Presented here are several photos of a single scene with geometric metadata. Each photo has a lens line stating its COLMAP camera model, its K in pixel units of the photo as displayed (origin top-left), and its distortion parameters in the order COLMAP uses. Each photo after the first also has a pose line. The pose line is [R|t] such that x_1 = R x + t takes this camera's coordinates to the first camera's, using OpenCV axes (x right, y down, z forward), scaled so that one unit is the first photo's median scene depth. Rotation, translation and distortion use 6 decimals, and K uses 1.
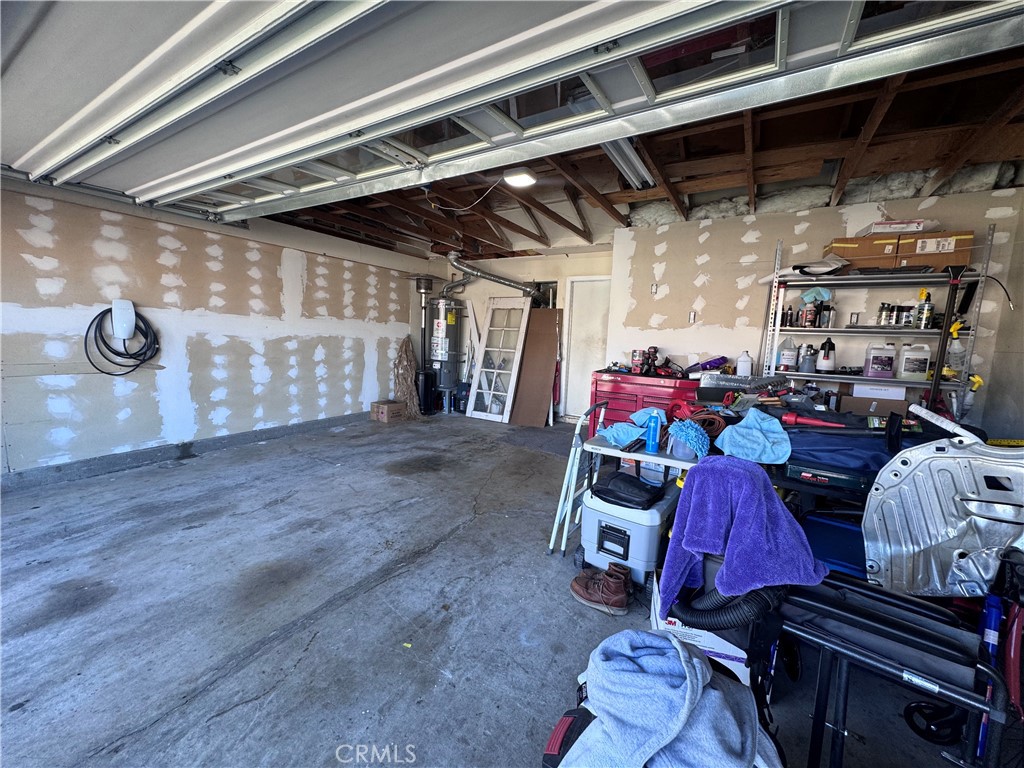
lens RADIAL K [[407.8, 0, 512.4], [0, 407.8, 382.9], [0, 0, 1]] dist [-0.000789, 0.000043]
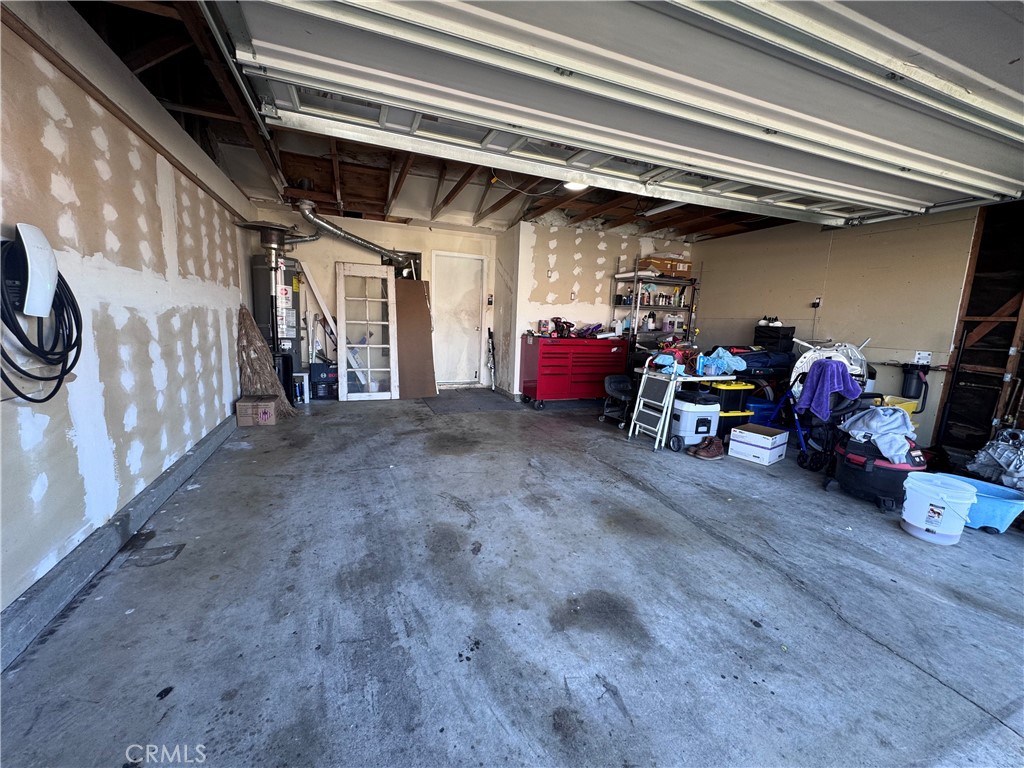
lens RADIAL K [[407.8, 0, 512.1], [0, 407.8, 381.9], [0, 0, 1]] dist [-0.000789, 0.000043]
pose [[0.607586, -0.138425, 0.782099, -0.992272], [0.078560, 0.990341, 0.114251, -0.049851], [-0.790359, -0.007976, 0.612592, 0.328781]]
